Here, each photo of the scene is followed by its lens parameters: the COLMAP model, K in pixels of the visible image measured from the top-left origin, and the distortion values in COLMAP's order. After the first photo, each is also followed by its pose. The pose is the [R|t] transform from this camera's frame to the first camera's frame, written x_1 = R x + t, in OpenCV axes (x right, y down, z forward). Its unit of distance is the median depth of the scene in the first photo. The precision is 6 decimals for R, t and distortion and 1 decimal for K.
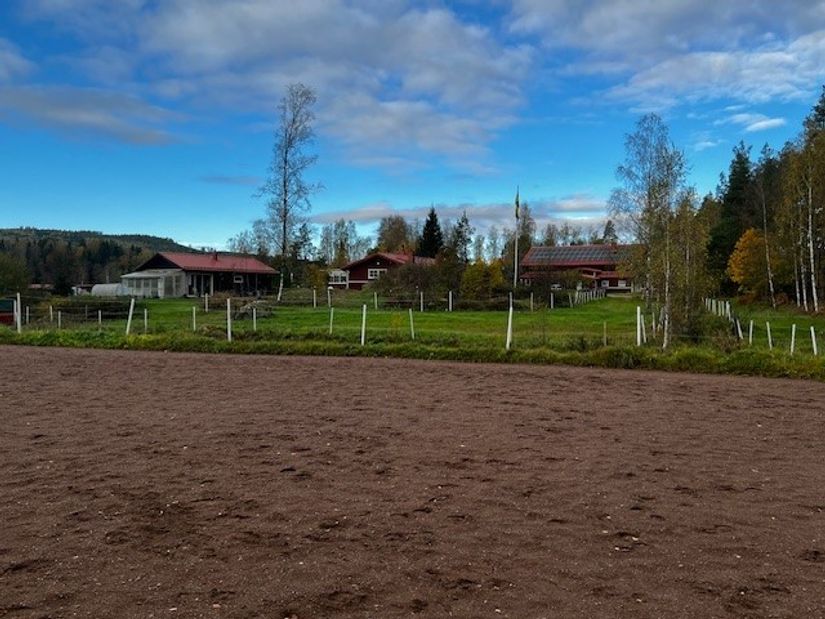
lens RADIAL K [[679.7, 0, 412.5], [0, 679.7, 309.5], [0, 0, 1]] dist [0.003354, 0.001943]
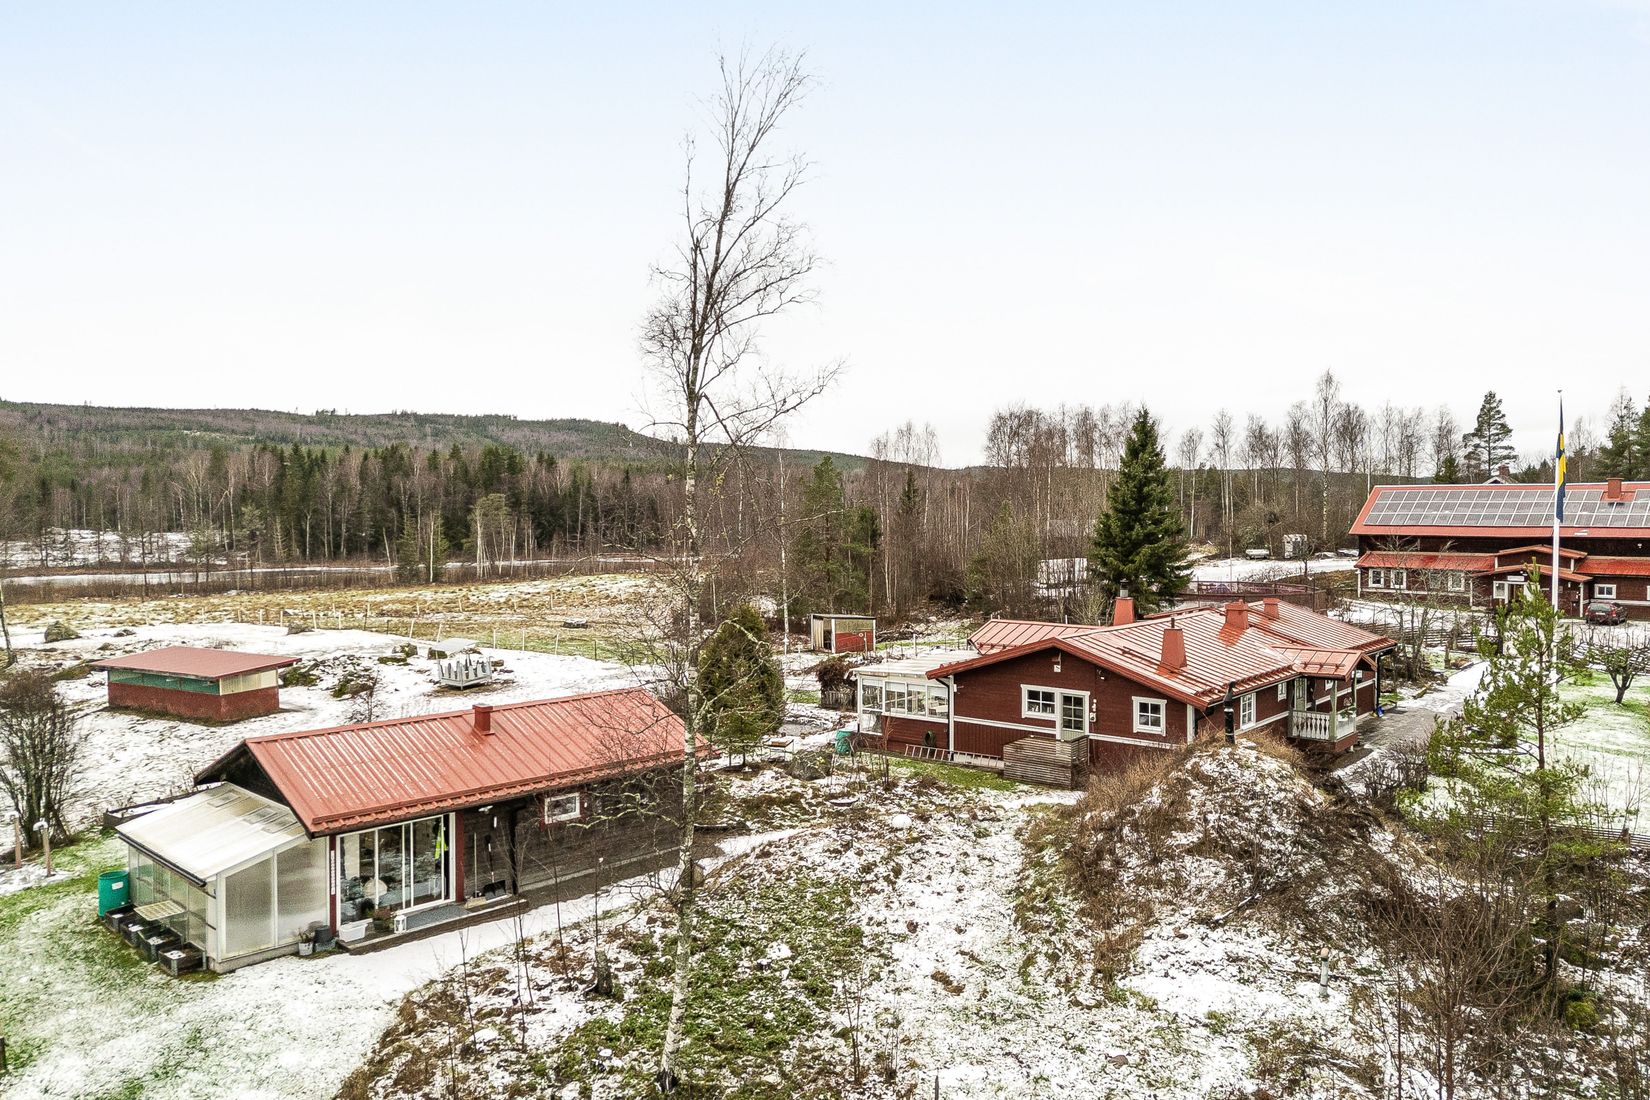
lens RADIAL K [[1276.9, 0, 822.3], [0, 1276.9, 570.3], [0, 0, 1]] dist [0.039029, -0.003344]
pose [[0.985026, -0.008616, -0.172191, -0.054585], [0.009349, 0.999950, 0.003444, -0.113905], [0.172153, -0.005002, 0.985058, 0.426940]]
